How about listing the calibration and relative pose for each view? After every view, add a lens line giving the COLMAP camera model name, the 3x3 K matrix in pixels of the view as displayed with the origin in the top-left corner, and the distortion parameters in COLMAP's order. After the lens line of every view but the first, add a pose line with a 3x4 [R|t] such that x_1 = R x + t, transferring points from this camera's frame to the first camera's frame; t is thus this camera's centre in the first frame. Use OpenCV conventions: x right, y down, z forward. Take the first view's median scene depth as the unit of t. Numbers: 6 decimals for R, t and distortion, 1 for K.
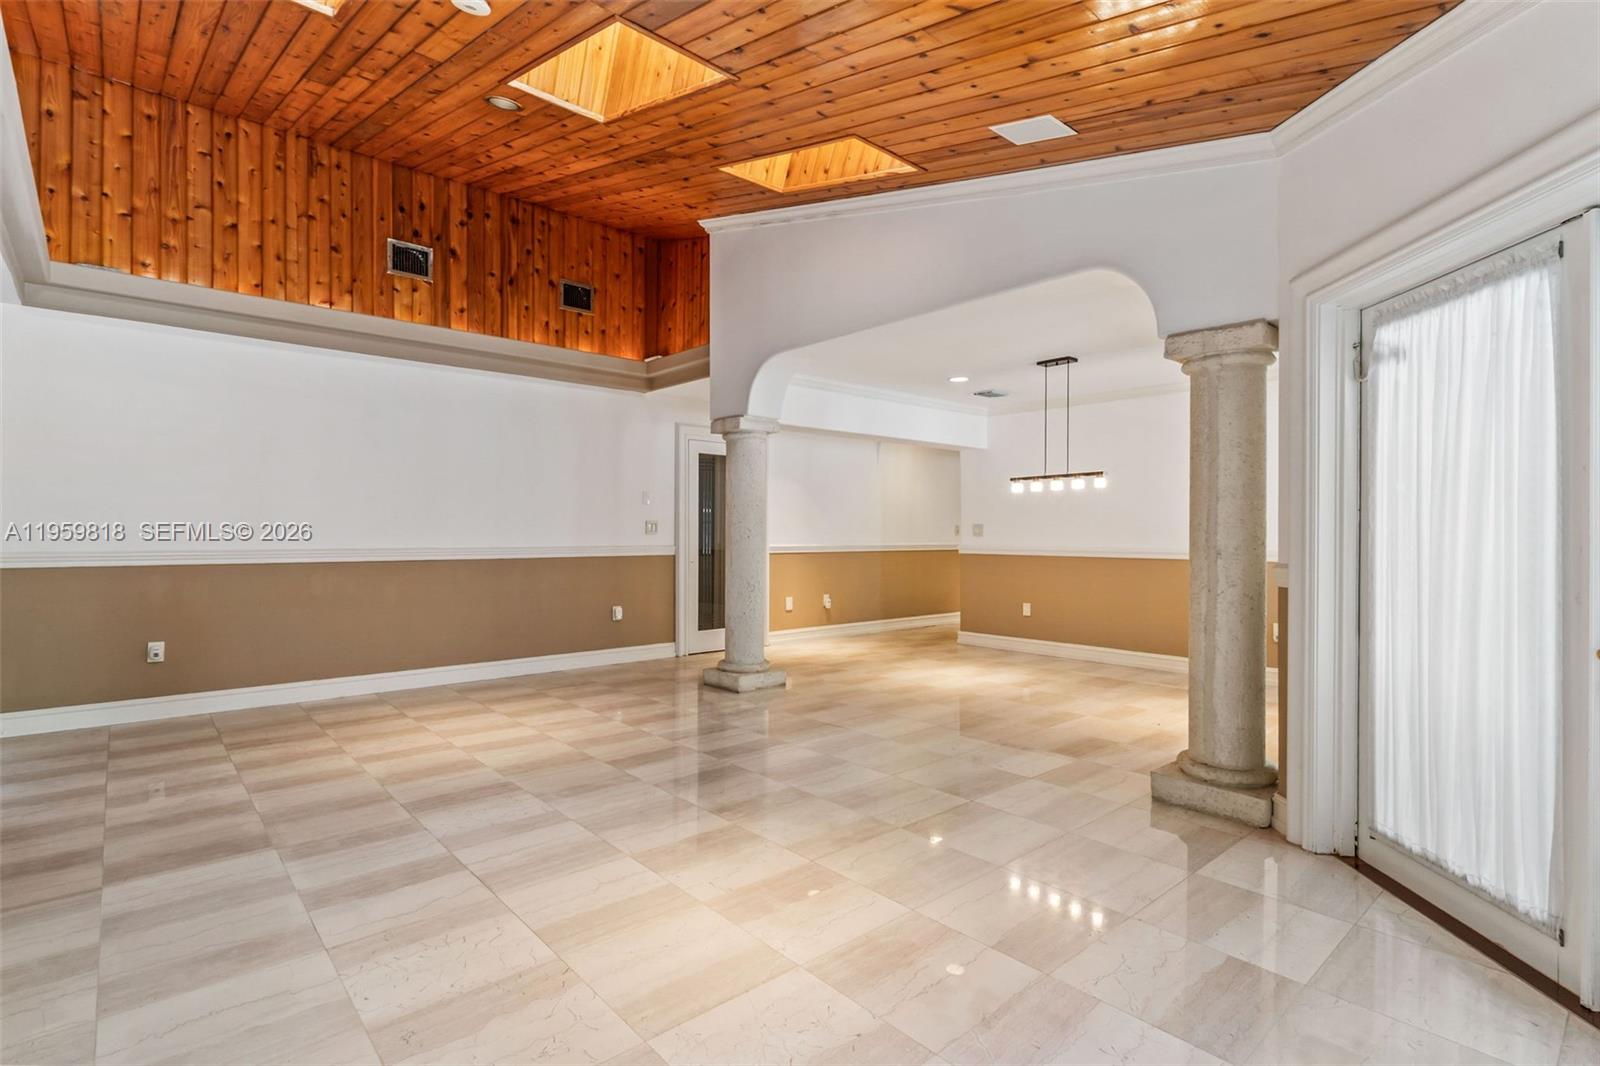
lens RADIAL K [[768.2, 0, 812.3], [0, 768.2, 536.7], [0, 0, 1]] dist [0.000119, 0.000113]
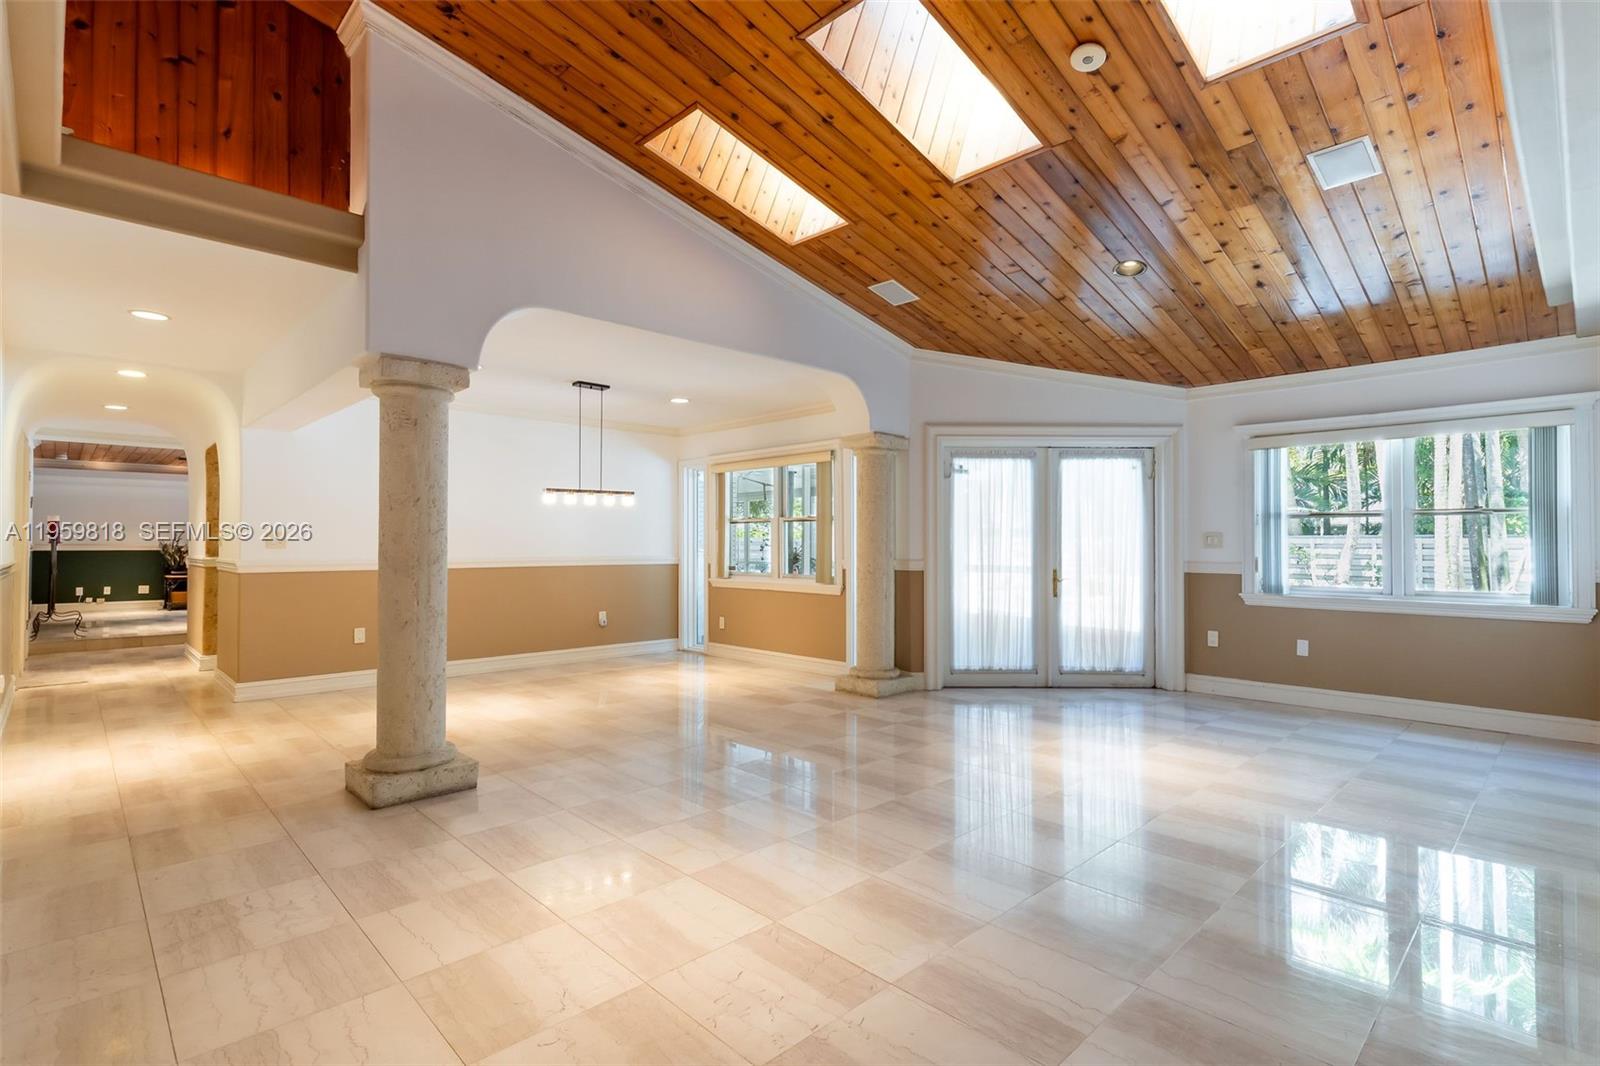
lens RADIAL K [[768.2, 0, 808.6], [0, 768.2, 533.4], [0, 0, 1]] dist [0.000119, 0.000113]
pose [[-0.045167, 0.010102, 0.998928, -0.796538], [0.005647, 0.999935, -0.009857, -0.007790], [-0.998963, 0.005196, -0.045221, 0.767292]]
